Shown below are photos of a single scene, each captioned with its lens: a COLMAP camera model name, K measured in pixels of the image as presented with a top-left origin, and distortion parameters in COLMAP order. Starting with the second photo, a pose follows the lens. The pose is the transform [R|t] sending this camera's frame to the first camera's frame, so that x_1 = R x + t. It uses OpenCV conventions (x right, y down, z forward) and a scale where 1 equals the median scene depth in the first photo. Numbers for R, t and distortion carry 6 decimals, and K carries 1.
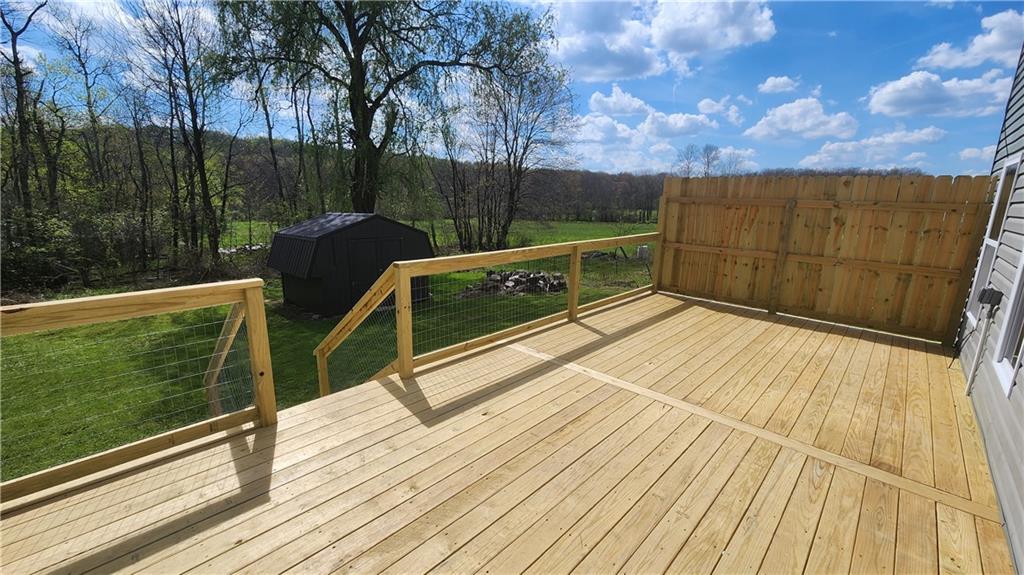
lens RADIAL K [[417.9, 0, 521.0], [0, 417.9, 287.1], [0, 0, 1]] dist [-0.000200, -0.000480]
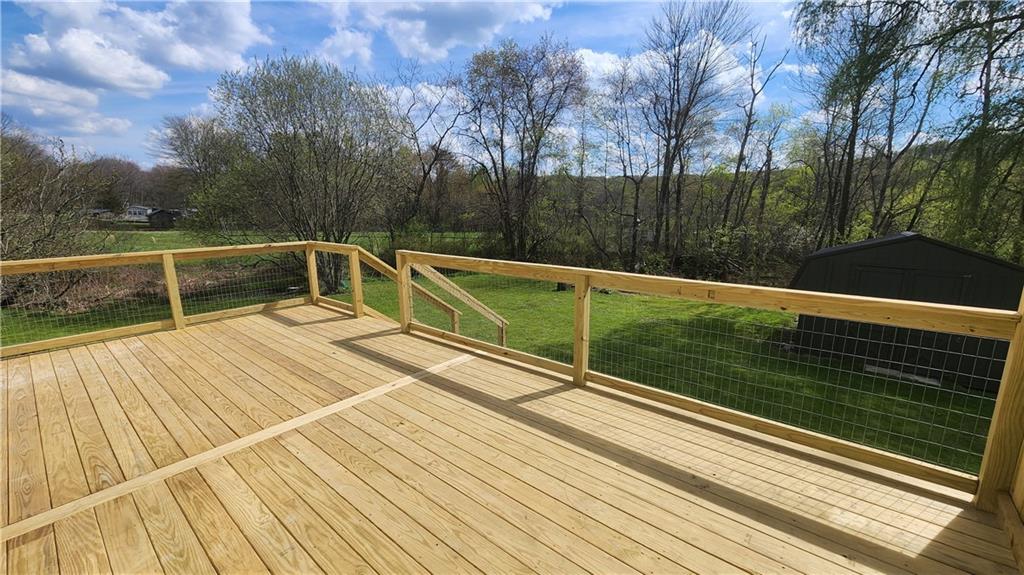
lens RADIAL K [[417.9, 0, 521.0], [0, 417.9, 290.7], [0, 0, 1]] dist [-0.000200, -0.000480]
pose [[0.056743, 0.175088, -0.982916, 0.996099], [-0.207943, 0.964984, 0.159890, -0.206193], [0.976494, 0.195318, 0.091165, 1.071581]]
